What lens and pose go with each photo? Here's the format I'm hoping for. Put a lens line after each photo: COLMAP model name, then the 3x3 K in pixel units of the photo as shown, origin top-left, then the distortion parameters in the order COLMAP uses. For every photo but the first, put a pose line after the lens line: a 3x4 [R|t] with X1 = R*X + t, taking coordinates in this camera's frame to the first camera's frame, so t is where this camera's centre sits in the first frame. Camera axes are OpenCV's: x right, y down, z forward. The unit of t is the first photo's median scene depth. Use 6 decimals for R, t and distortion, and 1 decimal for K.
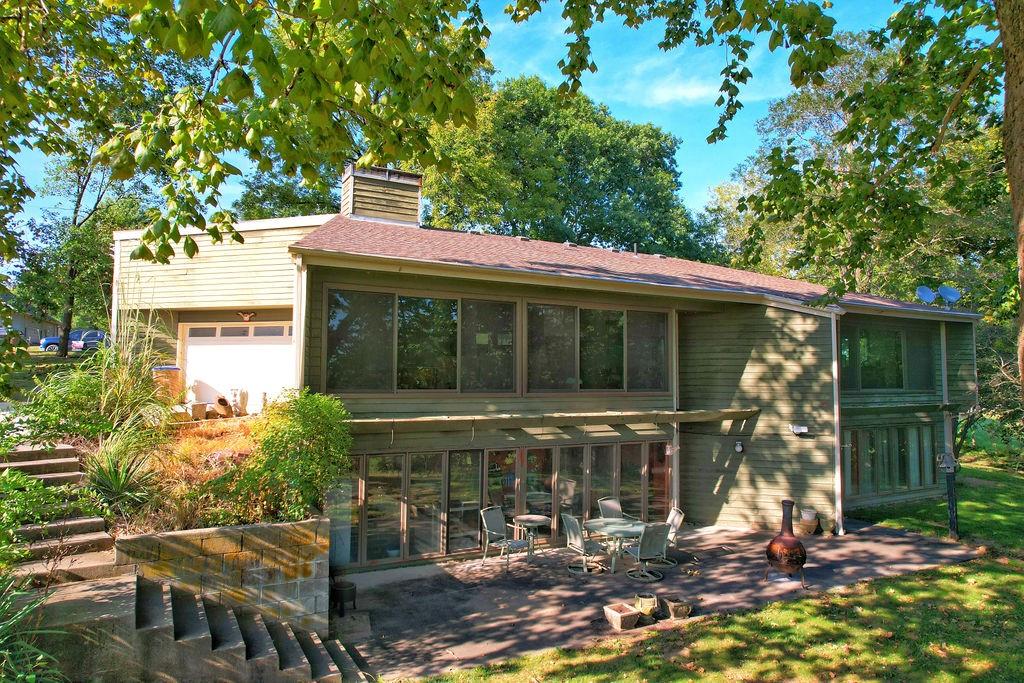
lens RADIAL K [[660.7, 0, 505.9], [0, 660.7, 338.5], [0, 0, 1]] dist [-0.084953, 0.103682]
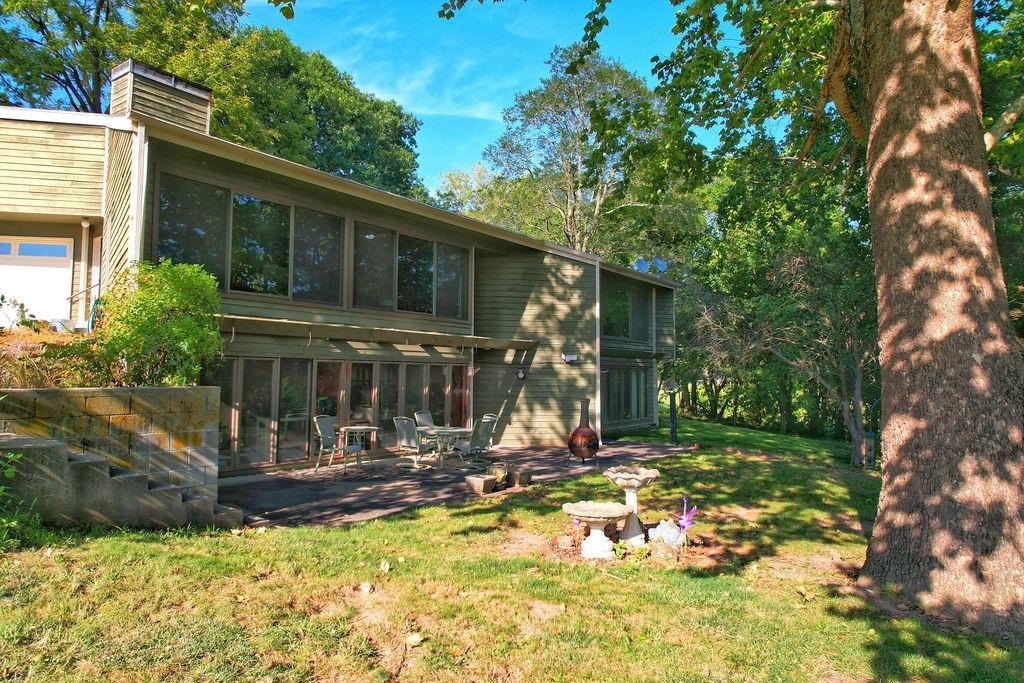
lens RADIAL K [[660.7, 0, 505.9], [0, 660.7, 338.5], [0, 0, 1]] dist [-0.084953, 0.103682]
pose [[0.901647, 0.027377, 0.431606, -0.160191], [-0.032638, 0.999456, 0.004786, 0.098182], [-0.431240, -0.018402, 0.902050, -0.017859]]
